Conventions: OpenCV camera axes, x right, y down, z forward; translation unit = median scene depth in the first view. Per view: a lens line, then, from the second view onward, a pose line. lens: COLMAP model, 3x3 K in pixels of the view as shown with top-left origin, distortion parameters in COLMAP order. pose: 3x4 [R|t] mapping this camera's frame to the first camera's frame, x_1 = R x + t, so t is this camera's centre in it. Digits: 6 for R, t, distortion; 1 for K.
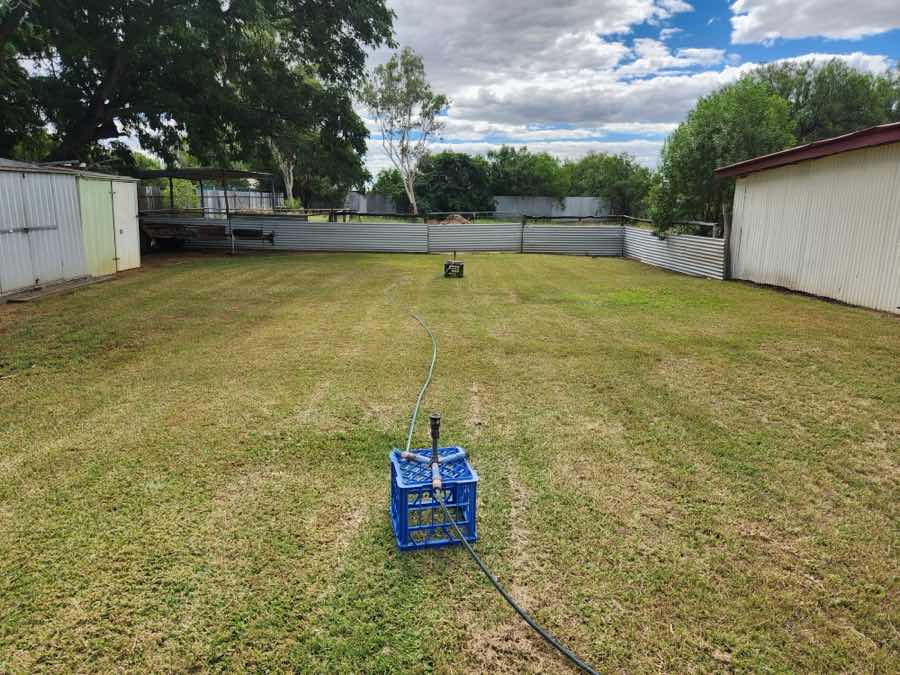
lens RADIAL K [[602.9, 0, 450.0], [0, 602.9, 337.3], [0, 0, 1]] dist [0.049742, -0.041391]
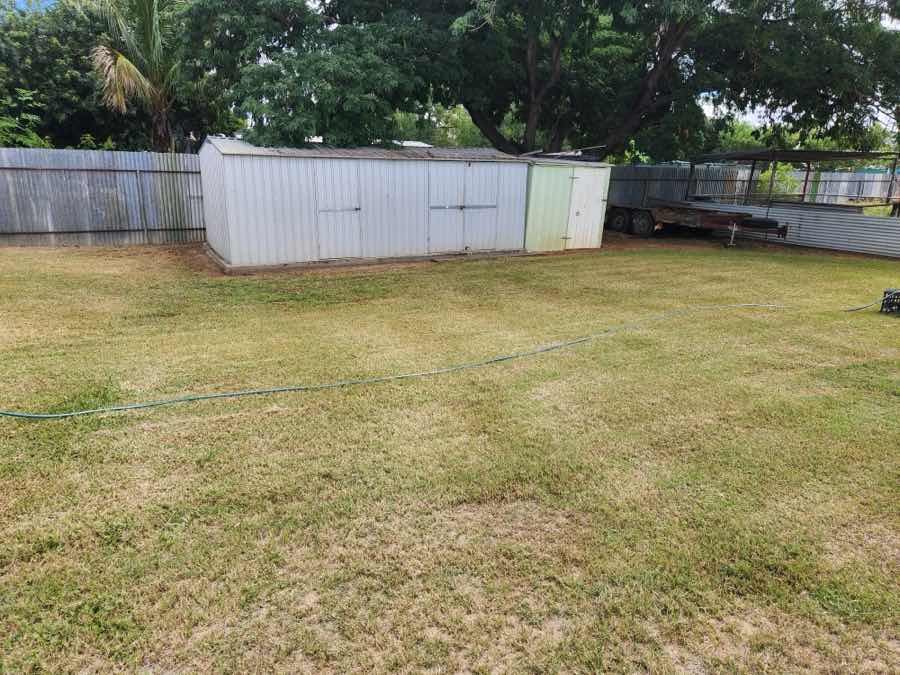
lens RADIAL K [[602.9, 0, 449.3], [0, 602.9, 337.2], [0, 0, 1]] dist [0.049742, -0.041391]
pose [[0.457375, 0.231127, -0.858713, 0.324495], [-0.209083, 0.966514, 0.148778, -0.069467], [0.864345, 0.111495, 0.490384, 0.281515]]
